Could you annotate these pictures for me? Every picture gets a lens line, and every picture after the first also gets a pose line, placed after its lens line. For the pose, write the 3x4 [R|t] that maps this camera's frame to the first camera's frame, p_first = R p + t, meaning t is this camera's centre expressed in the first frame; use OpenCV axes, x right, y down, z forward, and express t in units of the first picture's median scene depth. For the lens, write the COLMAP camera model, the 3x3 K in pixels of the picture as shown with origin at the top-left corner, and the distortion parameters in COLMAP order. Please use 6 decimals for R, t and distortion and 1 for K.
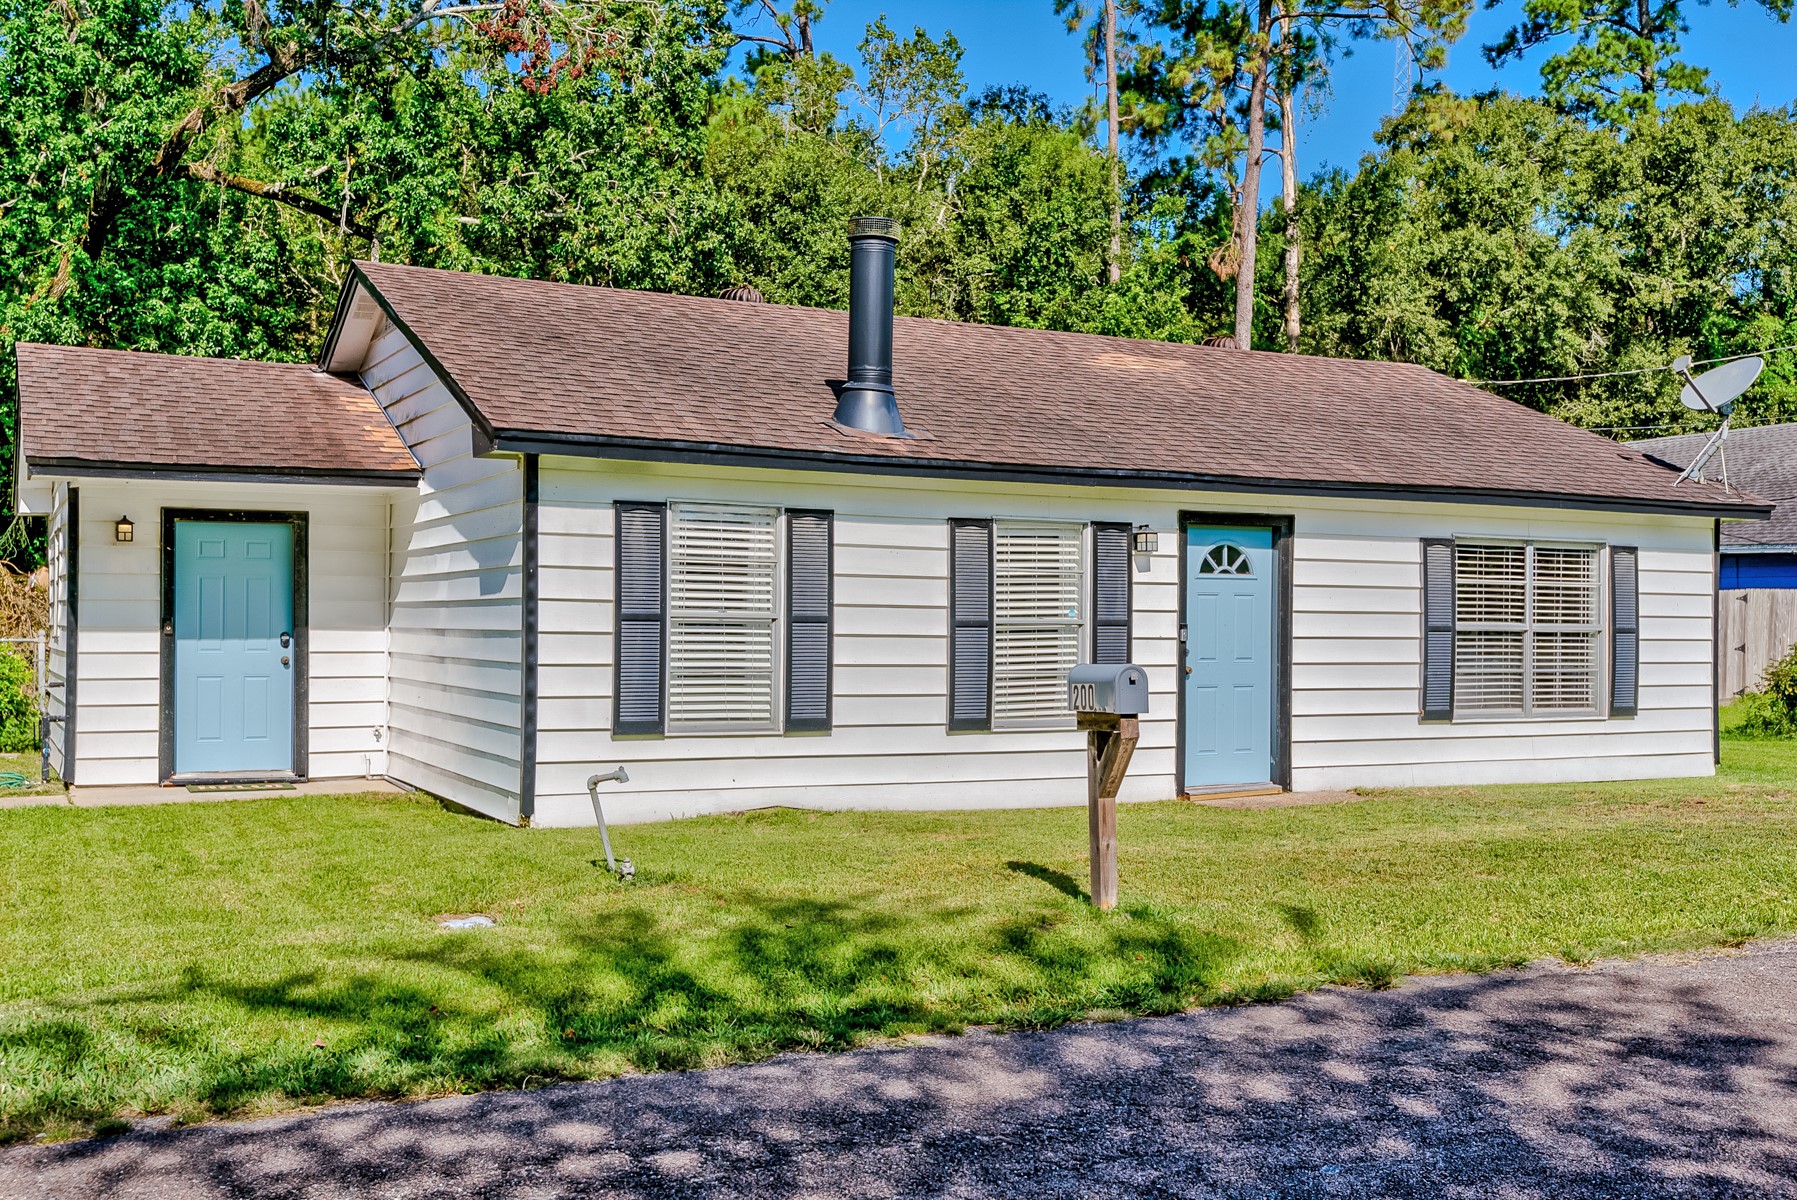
lens RADIAL K [[1724.5, 0, 897.7], [0, 1724.5, 620.7], [0, 0, 1]] dist [0.020882, -0.003437]
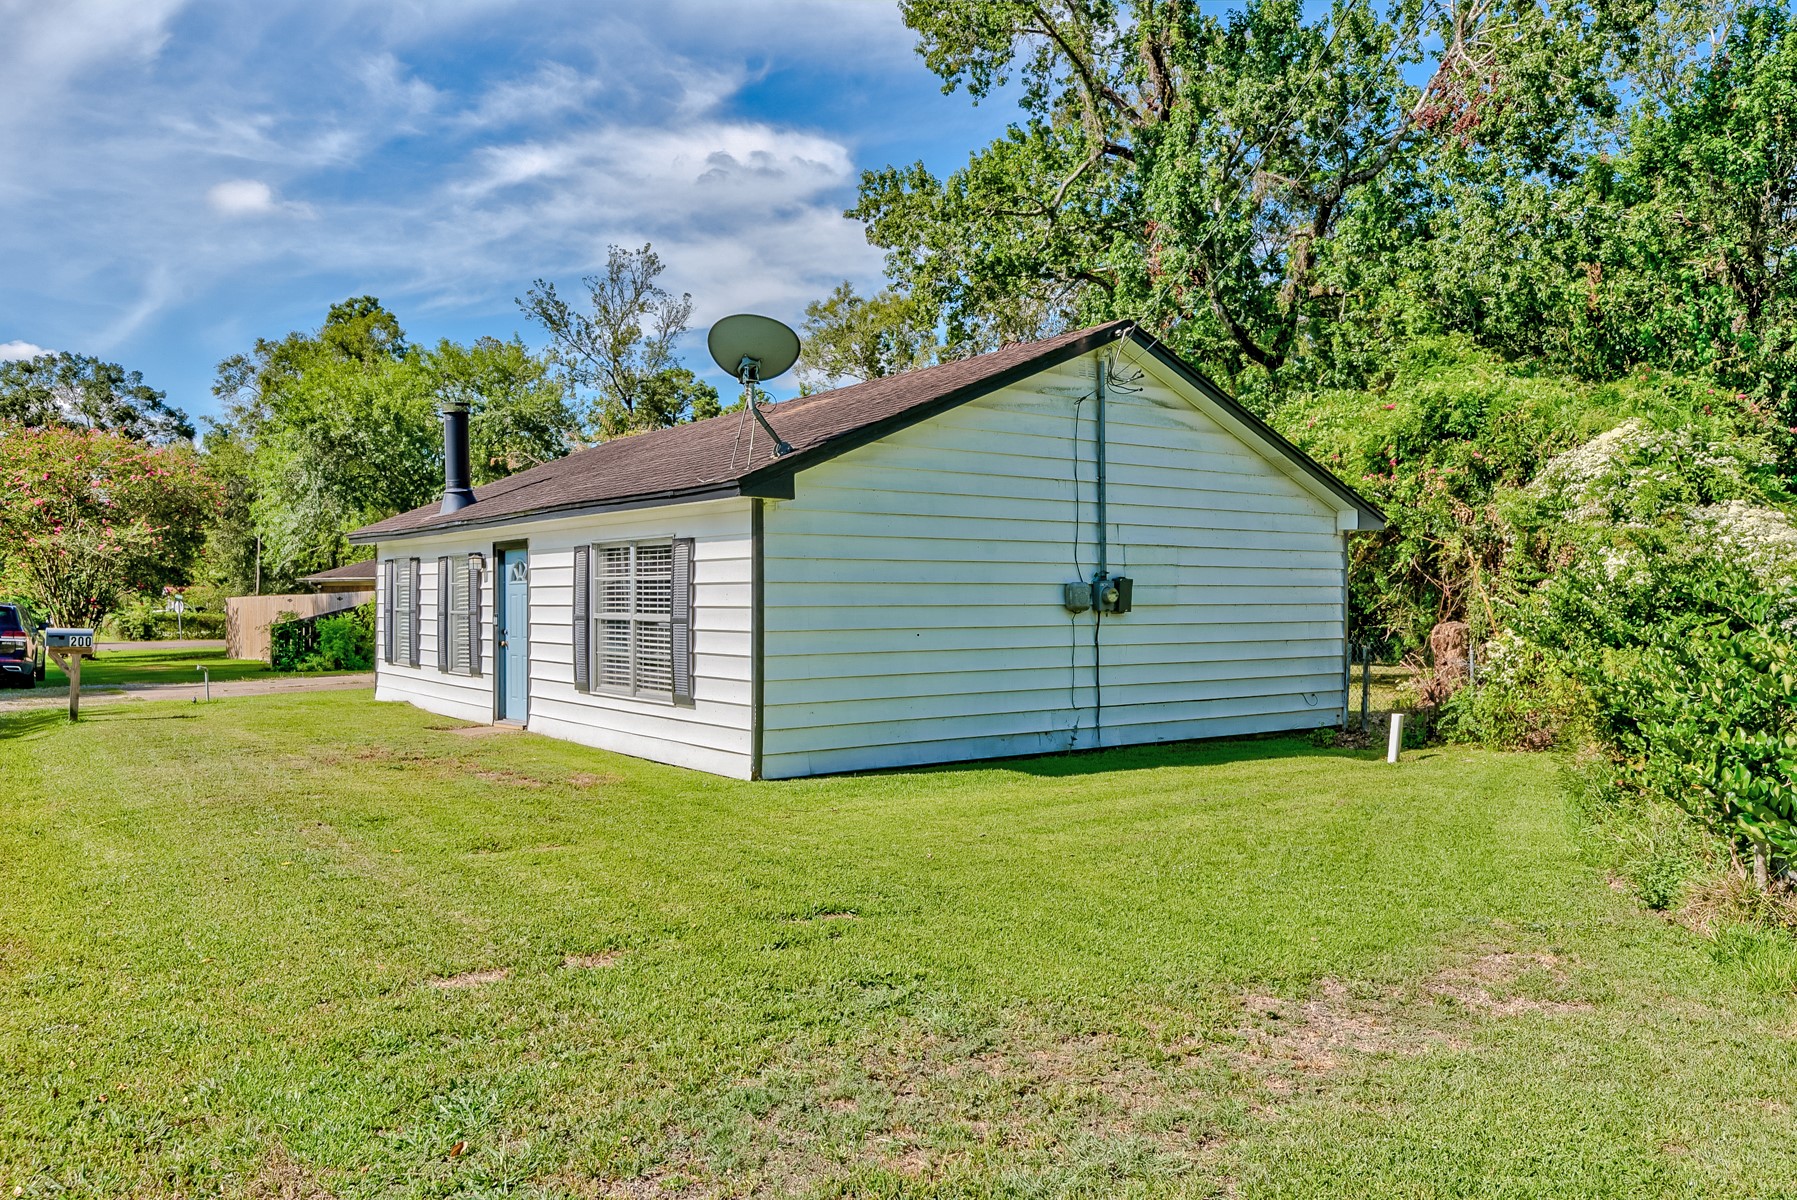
lens RADIAL K [[1385.5, 0, 898.5], [0, 1385.5, 600.0], [0, 0, 1]] dist [0.000477, 0.000017]
pose [[0.140502, -0.006227, -0.990061, 1.407983], [0.001020, 0.999981, -0.006144, -0.001640], [0.990080, -0.000147, 0.140505, 1.139892]]
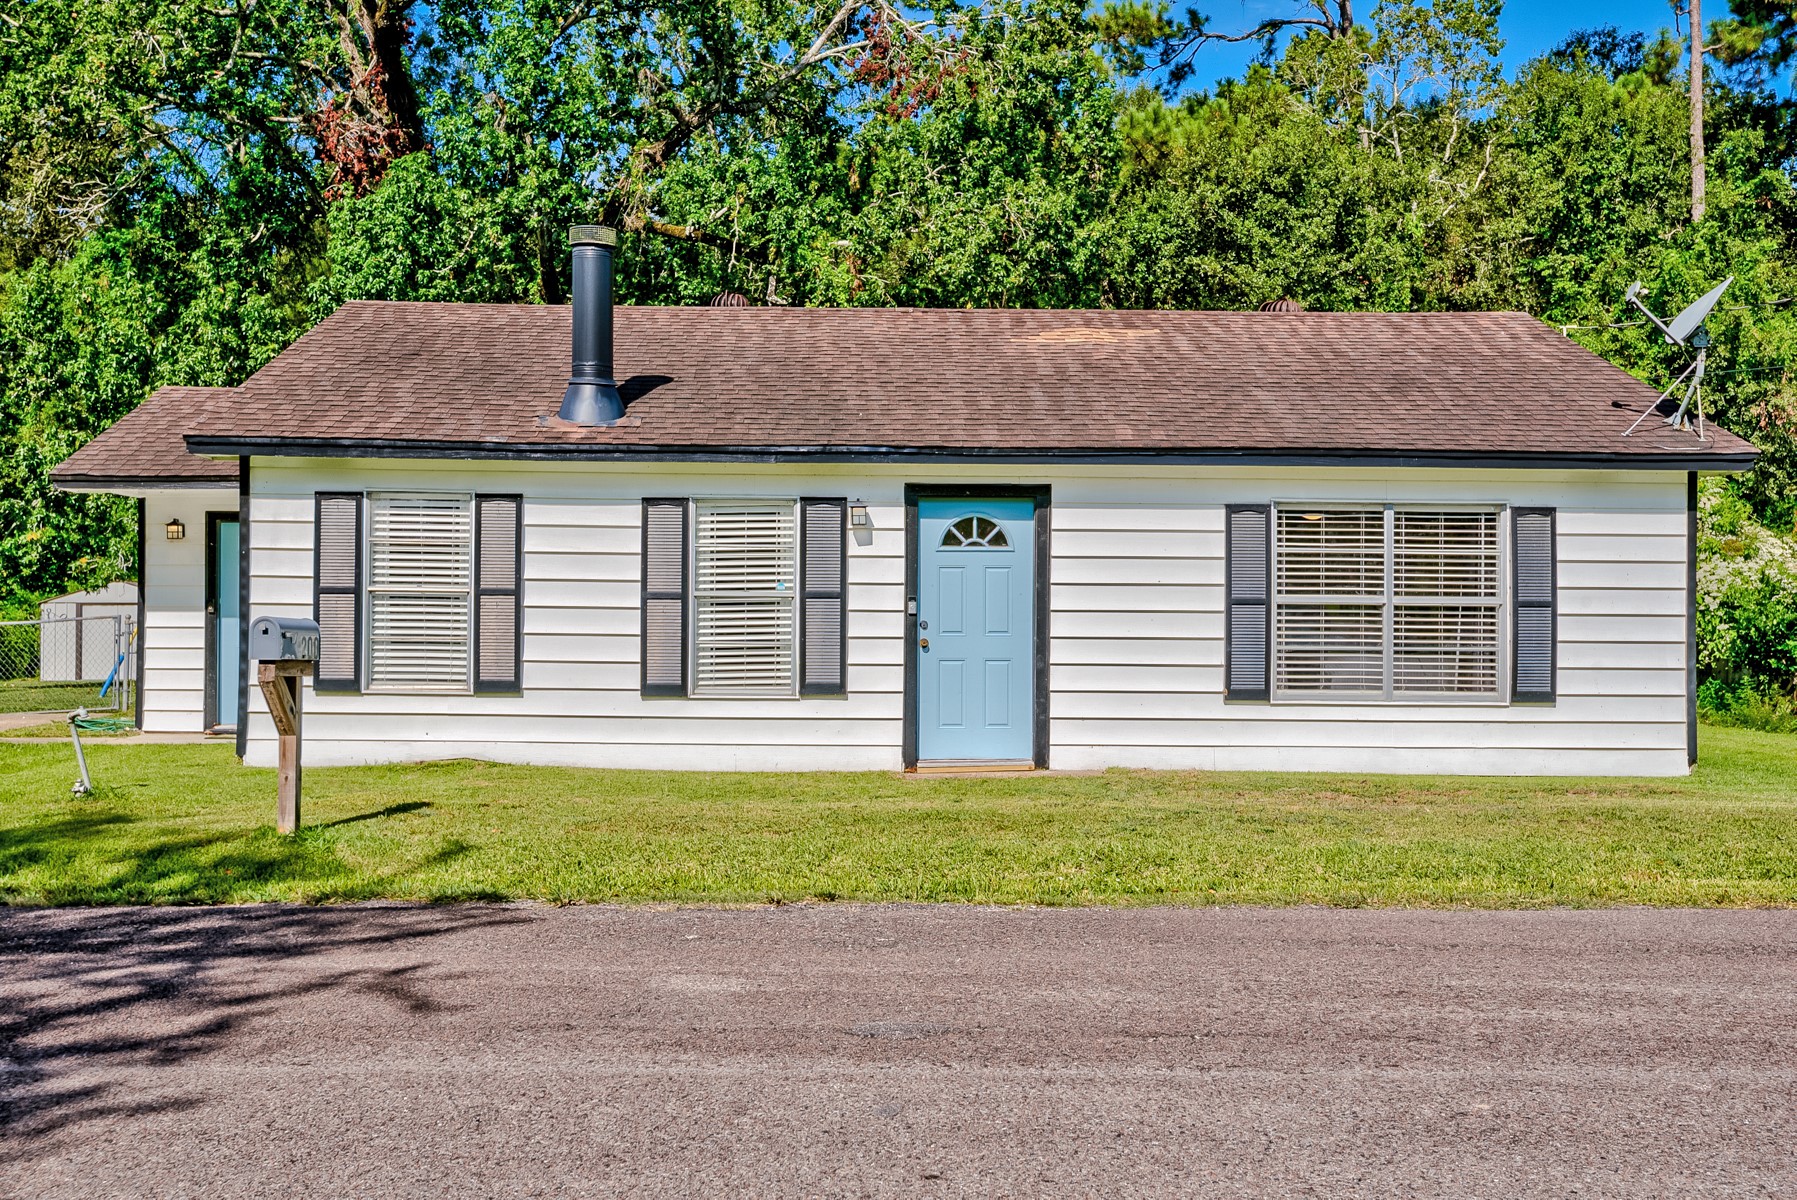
lens RADIAL K [[1739.7, 0, 898.5], [0, 1739.7, 600.0], [0, 0, 1]] dist [0.014337, -0.009747]
pose [[0.901161, -0.007845, -0.433414, 0.575600], [0.001288, 0.999880, -0.015422, 0.018742], [0.433483, 0.013340, 0.901063, 0.081643]]
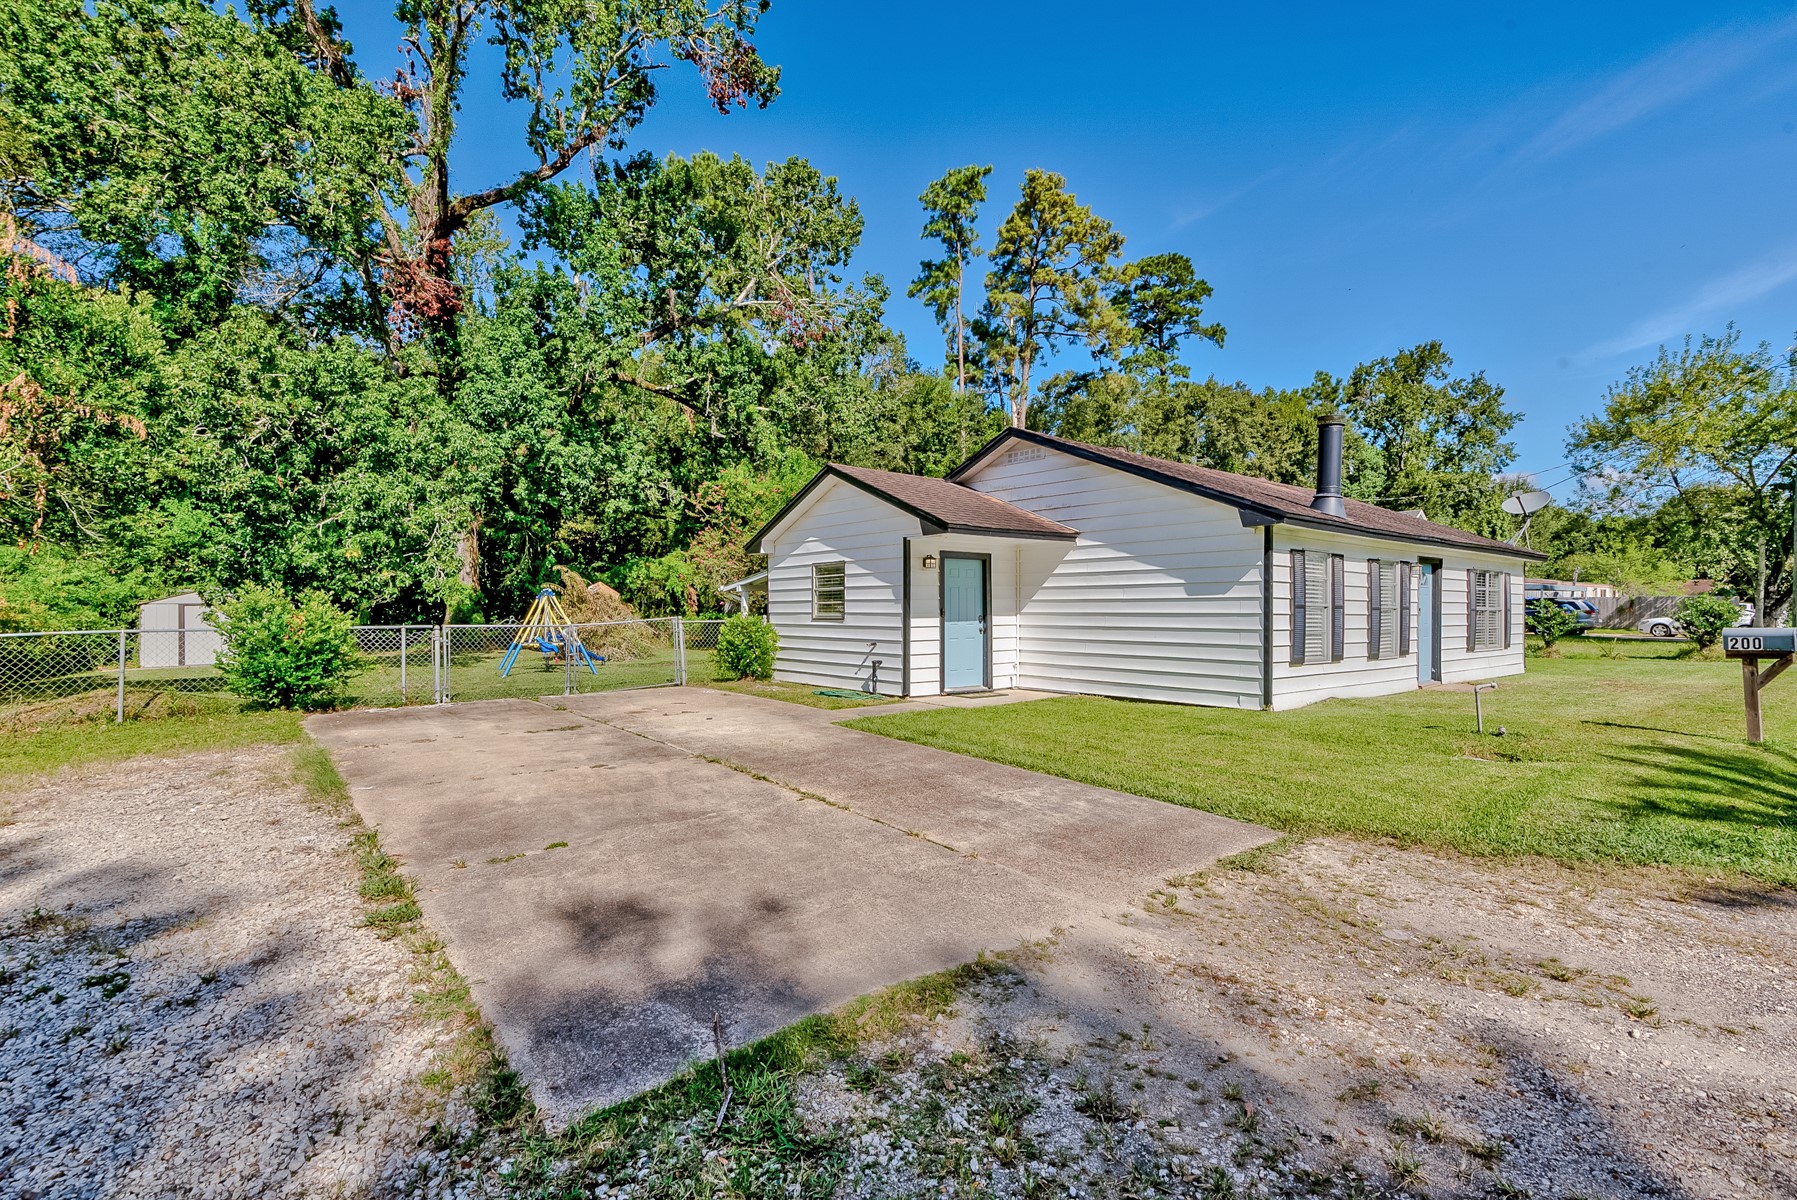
lens RADIAL K [[809.4, 0, 898.5], [0, 809.4, 600.0], [0, 0, 1]] dist [-0.000477, -0.000028]
pose [[0.979615, -0.004514, 0.200834, -0.655789], [0.006458, 0.999938, -0.009027, -0.002999], [-0.200781, 0.010140, 0.979584, 0.128561]]
